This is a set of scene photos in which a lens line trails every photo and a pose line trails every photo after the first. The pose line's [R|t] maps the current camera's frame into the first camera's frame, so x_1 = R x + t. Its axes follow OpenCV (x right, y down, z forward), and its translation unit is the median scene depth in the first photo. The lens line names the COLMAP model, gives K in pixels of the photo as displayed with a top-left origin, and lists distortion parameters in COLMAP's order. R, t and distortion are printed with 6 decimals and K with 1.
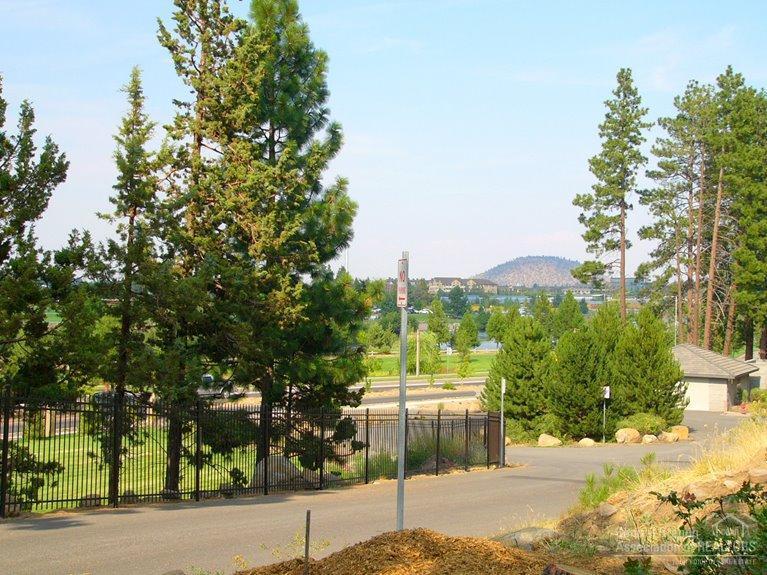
lens RADIAL K [[1115.7, 0, 357.9], [0, 1115.7, 290.9], [0, 0, 1]] dist [0.025079, 0.000000]
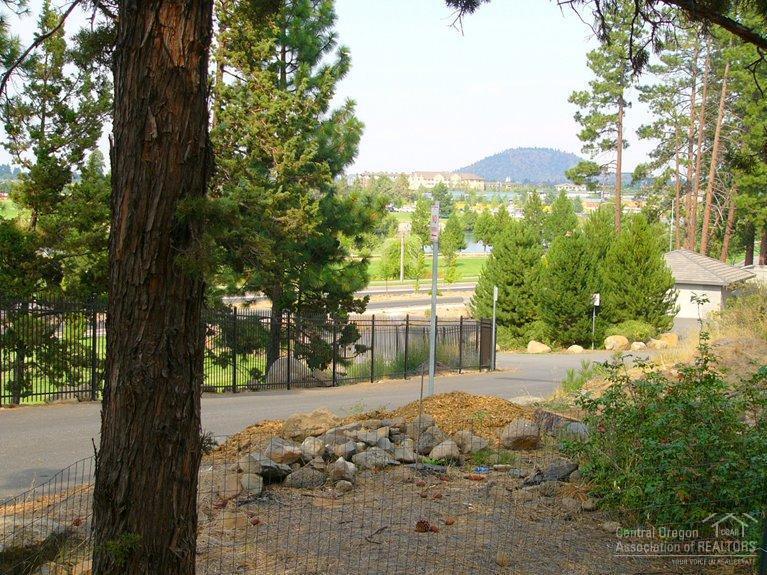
lens RADIAL K [[1242.8, 0, 365.5], [0, 1242.8, 295.7], [0, 0, 1]] dist [0.100391, 0.000000]
pose [[0.999518, 0.005373, 0.030589, -0.017206], [-0.008095, 0.995947, 0.089579, -0.010531], [-0.029983, -0.089784, 0.995510, -0.098811]]
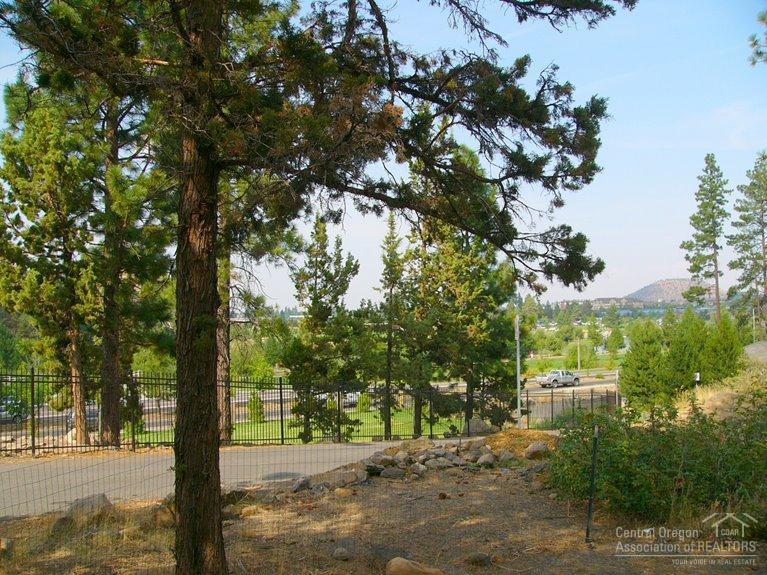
lens RADIAL K [[806.8, 0, 377.8], [0, 806.8, 294.0], [0, 0, 1]] dist [-0.141713, 0.000000]
pose [[0.978648, -0.043600, -0.200866, 0.017490], [0.039031, 0.998883, -0.026649, -0.008820], [0.201804, 0.018240, 0.979256, -0.123904]]
